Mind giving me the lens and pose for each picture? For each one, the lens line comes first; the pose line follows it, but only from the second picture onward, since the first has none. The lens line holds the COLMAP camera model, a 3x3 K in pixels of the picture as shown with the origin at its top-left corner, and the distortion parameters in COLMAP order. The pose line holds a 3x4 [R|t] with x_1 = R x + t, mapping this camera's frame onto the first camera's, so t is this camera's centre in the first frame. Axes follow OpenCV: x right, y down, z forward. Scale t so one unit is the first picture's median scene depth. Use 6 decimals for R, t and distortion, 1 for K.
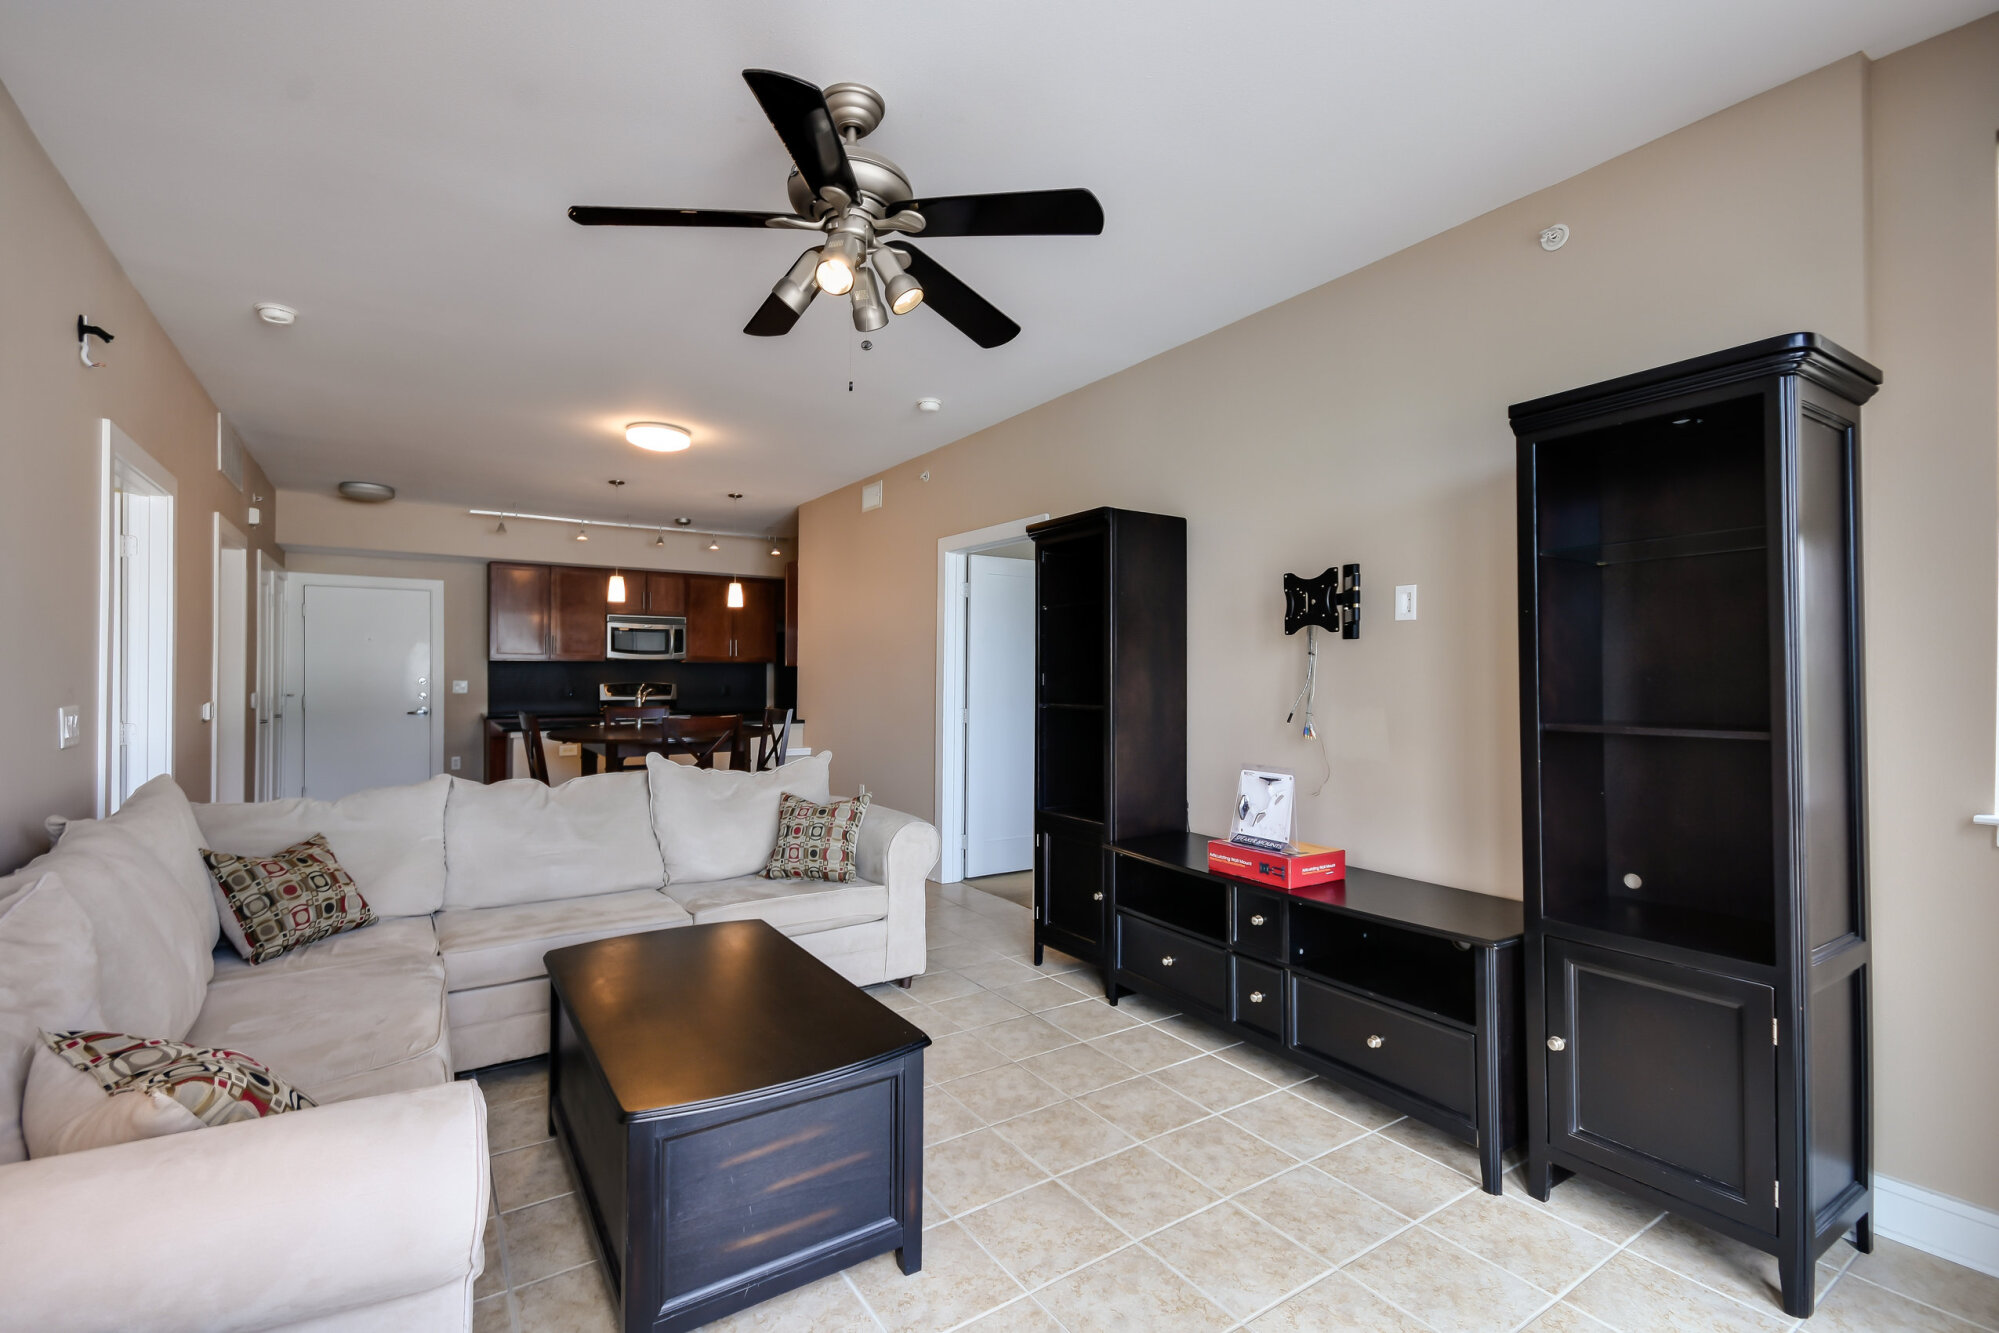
lens RADIAL K [[890.3, 0, 981.5], [0, 890.3, 684.7], [0, 0, 1]] dist [0.017756, -0.006485]
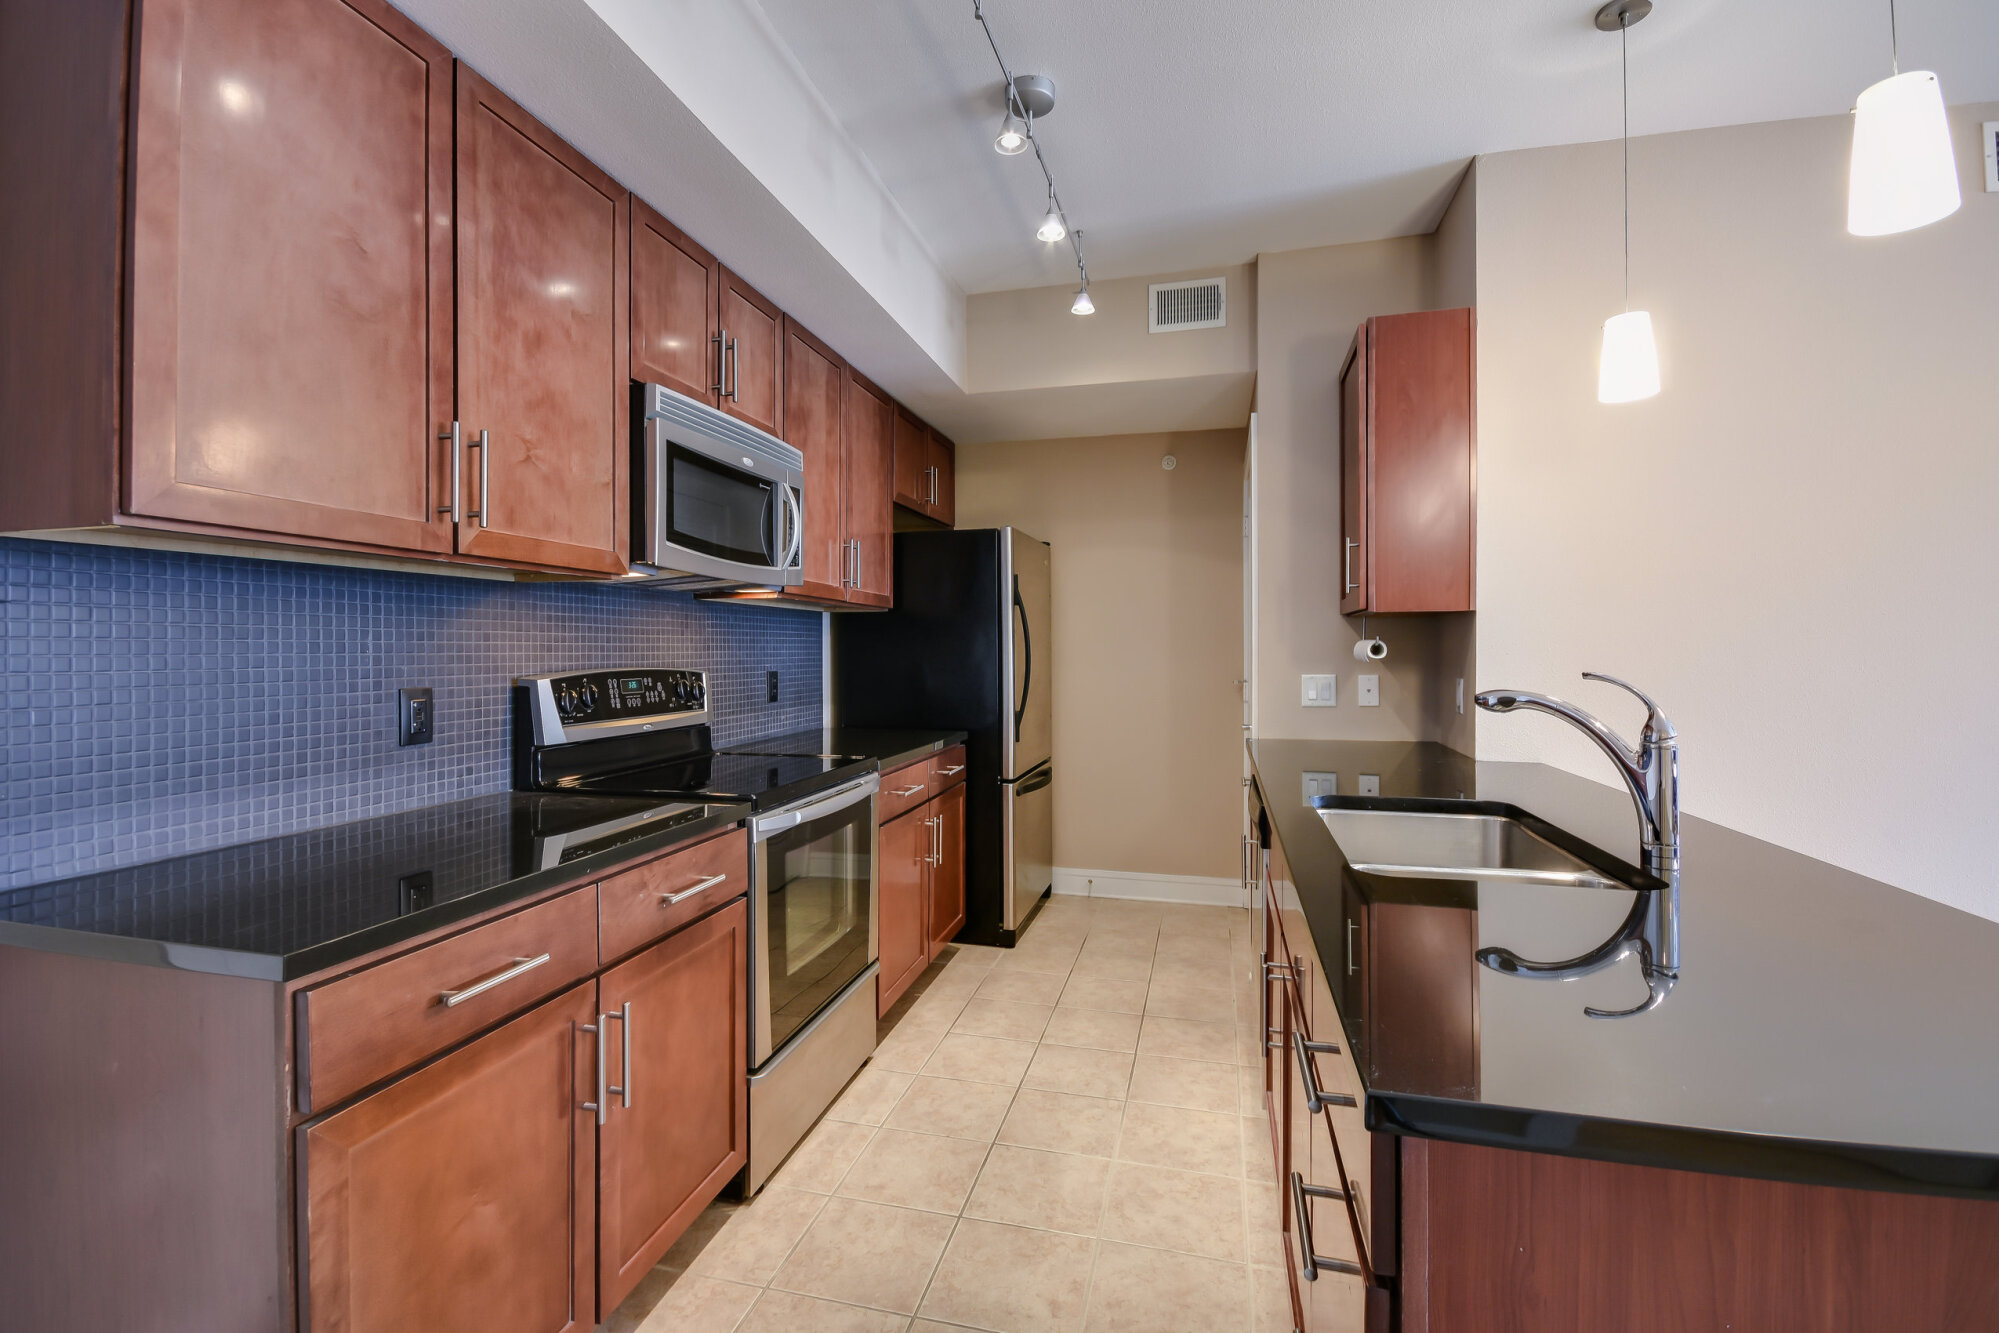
lens RADIAL K [[890.3, 0, 992.6], [0, 890.3, 647.3], [0, 0, 1]] dist [0.017756, -0.006485]
pose [[0.748066, -0.002737, 0.663618, -0.541901], [0.011898, 0.999886, -0.009288, -0.005798], [-0.663517, 0.014843, 0.748014, 0.811788]]
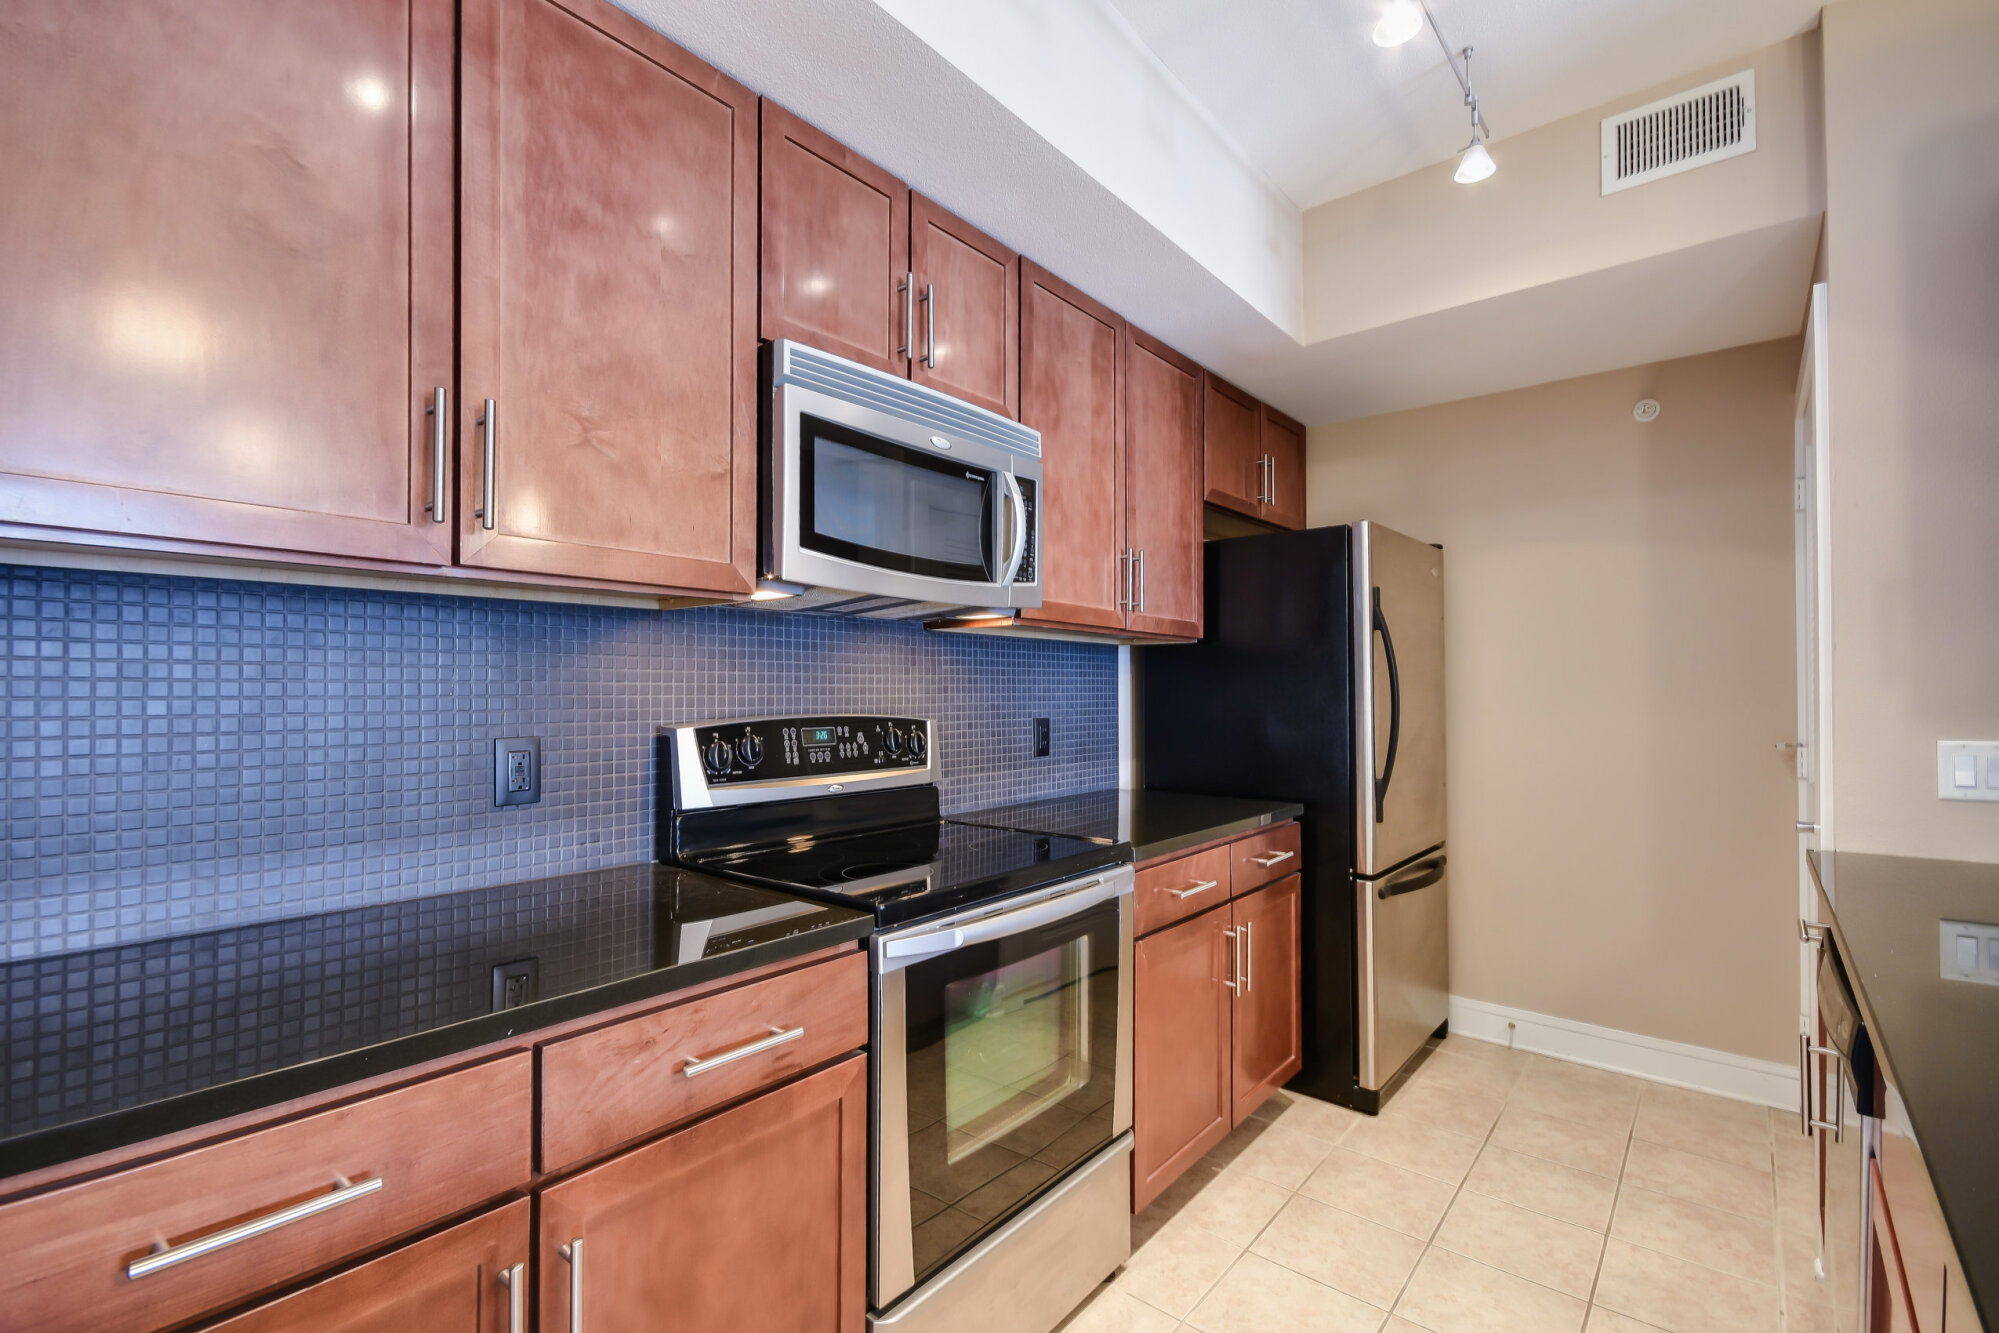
lens RADIAL K [[890.3, 0, 977.1], [0, 890.3, 679.1], [0, 0, 1]] dist [0.017756, -0.006485]
pose [[0.964498, 0.001207, 0.264086, -0.455366], [0.005454, 0.999685, -0.024490, -0.006515], [-0.264033, 0.025061, 0.964188, 0.870795]]
